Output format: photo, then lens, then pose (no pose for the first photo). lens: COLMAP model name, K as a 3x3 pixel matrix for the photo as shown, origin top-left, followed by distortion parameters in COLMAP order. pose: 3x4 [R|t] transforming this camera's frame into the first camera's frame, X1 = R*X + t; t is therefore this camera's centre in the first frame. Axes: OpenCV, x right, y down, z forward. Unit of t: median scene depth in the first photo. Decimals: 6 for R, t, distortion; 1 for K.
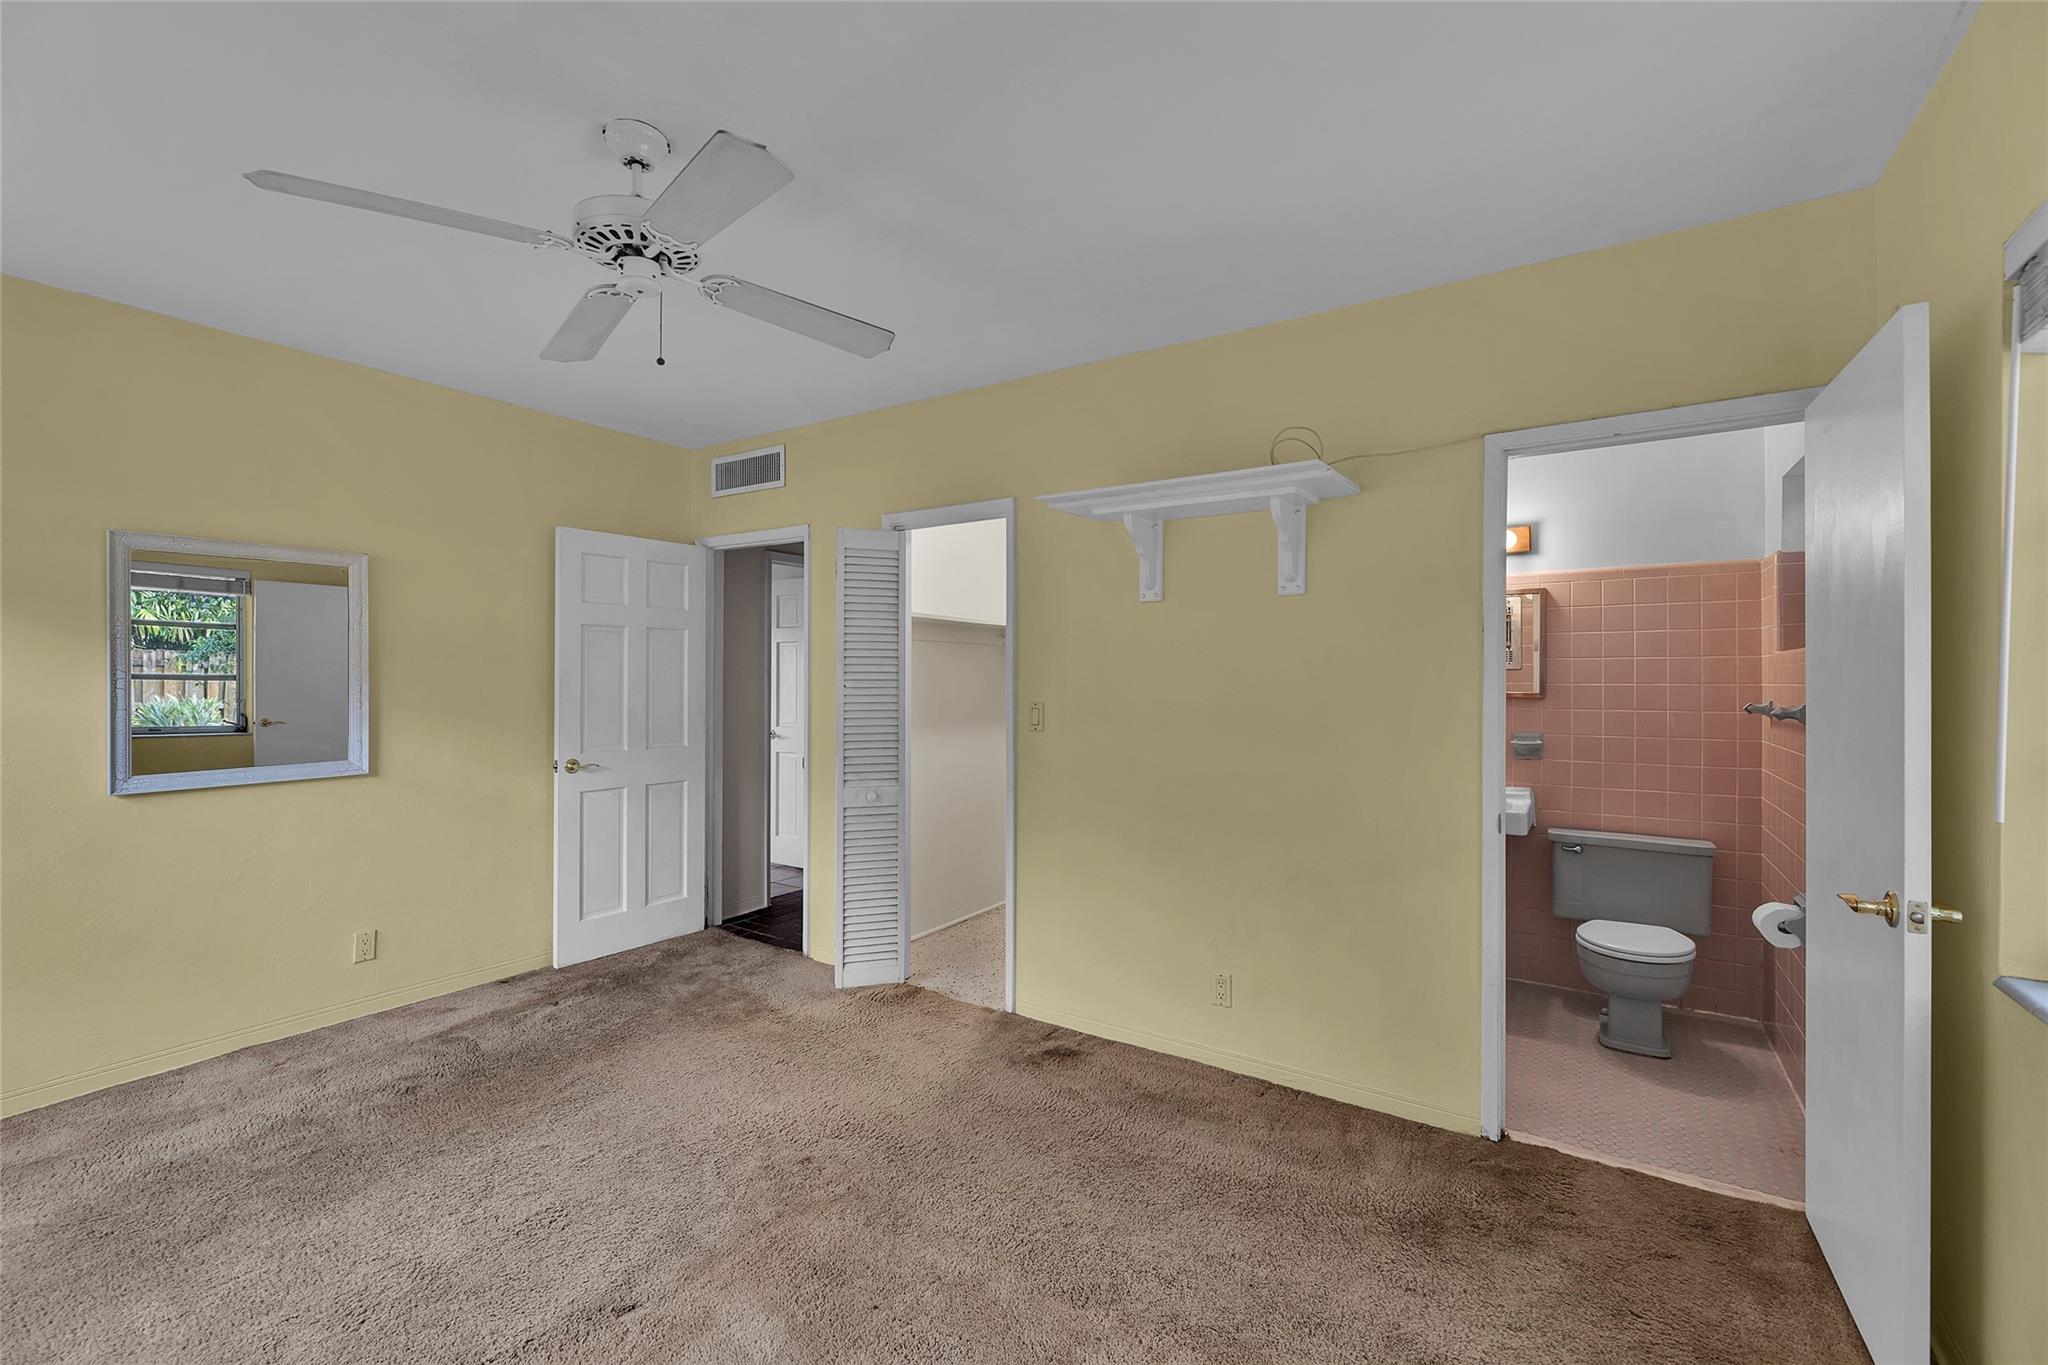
lens RADIAL K [[845.1, 0, 1019.0], [0, 845.1, 679.5], [0, 0, 1]] dist [0.000415, 0.000174]
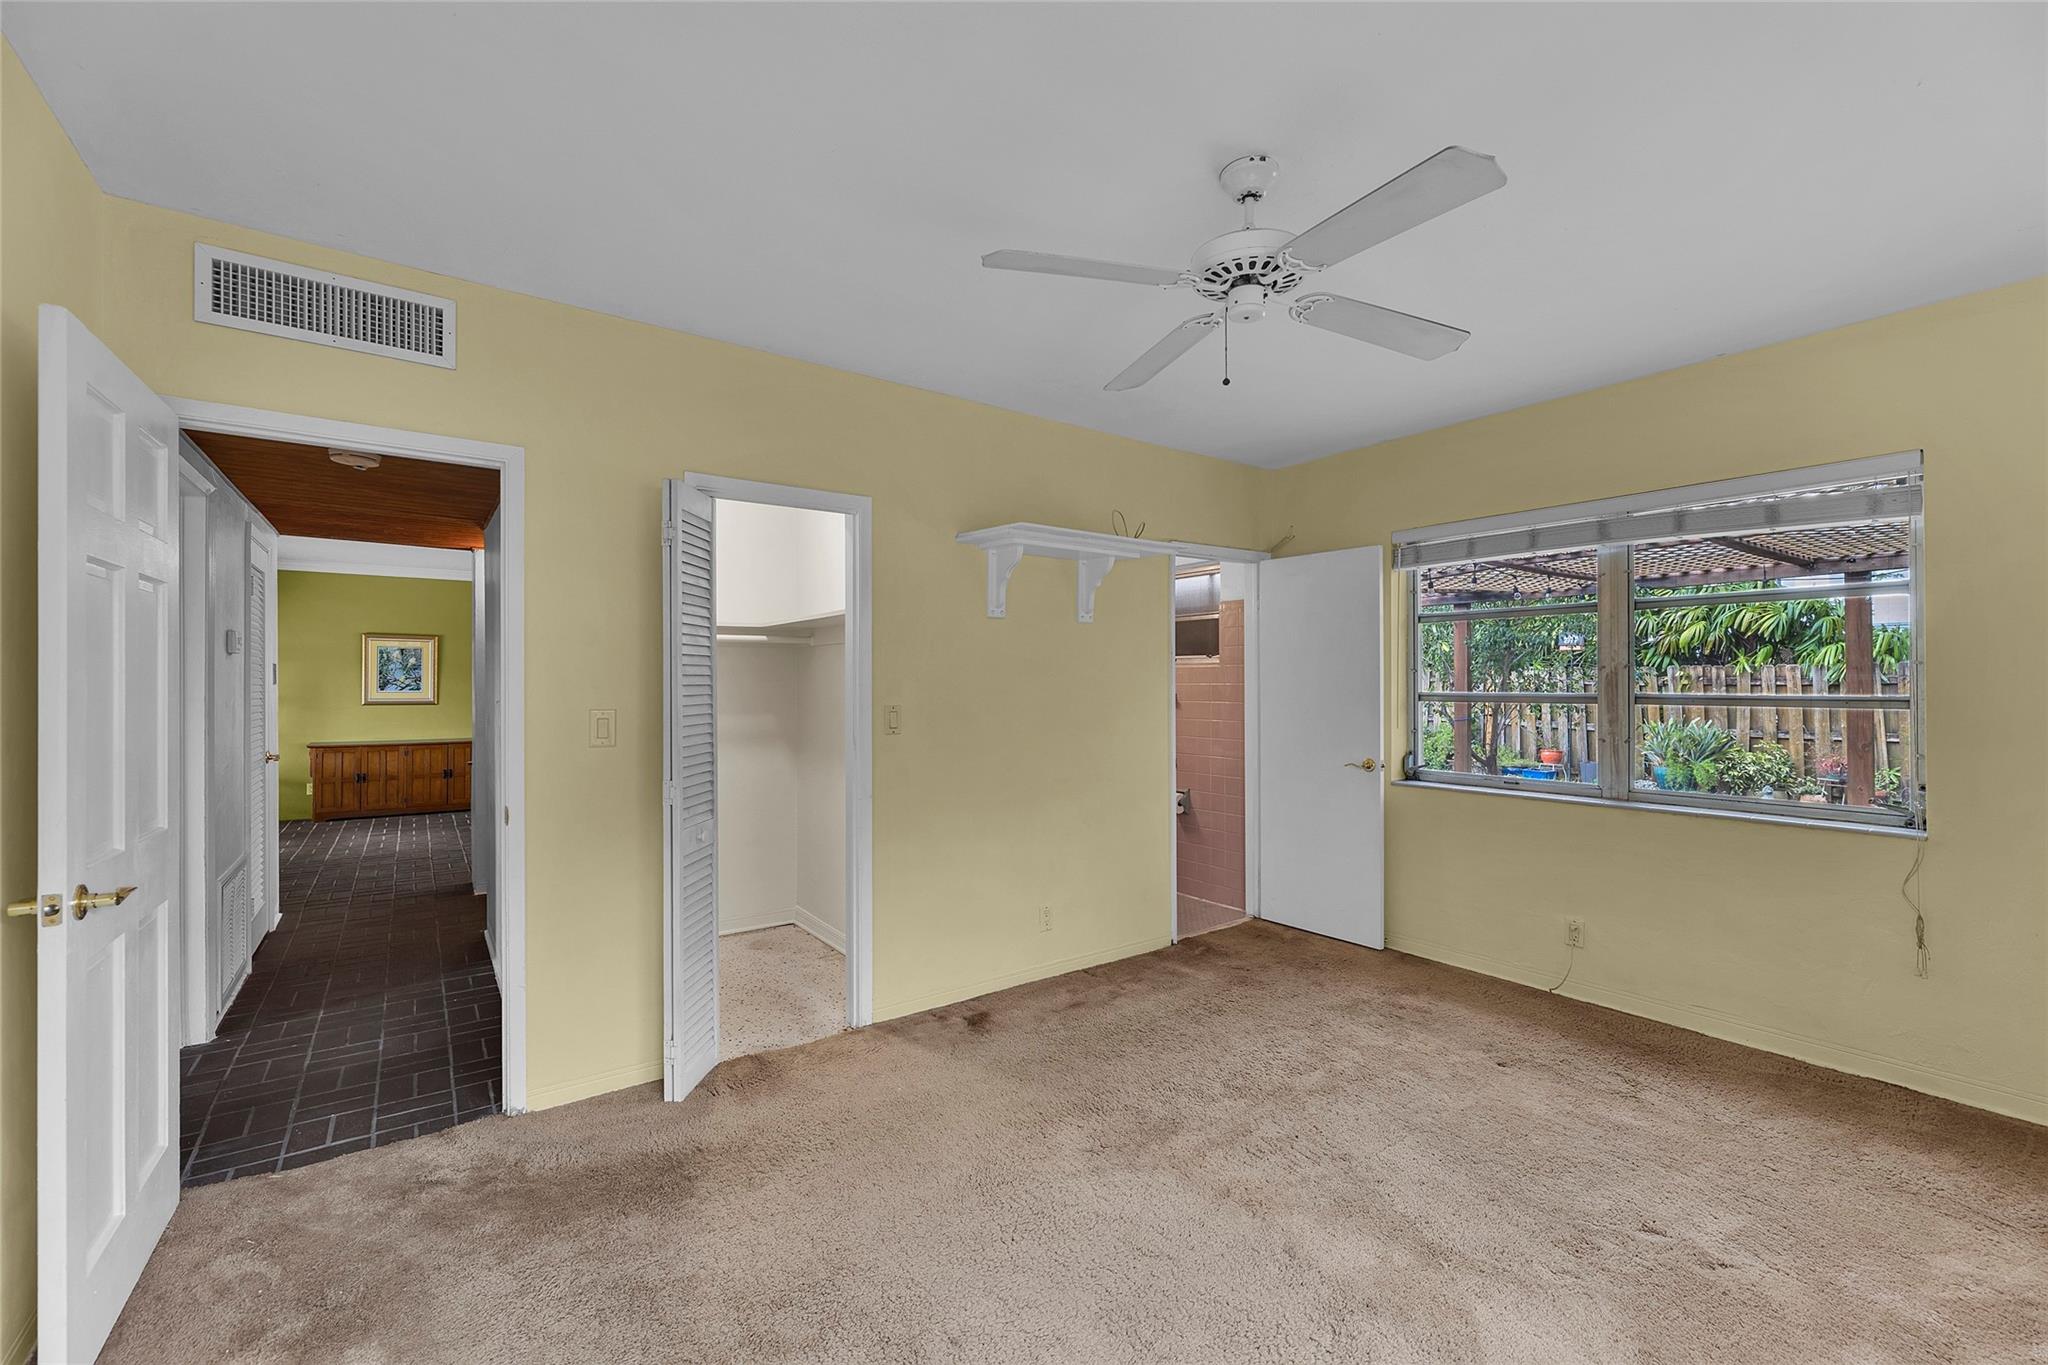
lens RADIAL K [[845.1, 0, 1019.0], [0, 845.1, 679.5], [0, 0, 1]] dist [0.000415, 0.000174]
pose [[0.353110, -0.003420, 0.935576, -1.107829], [-0.002854, 0.999985, 0.004733, -0.014403], [-0.935578, -0.004341, 0.353094, 0.630651]]
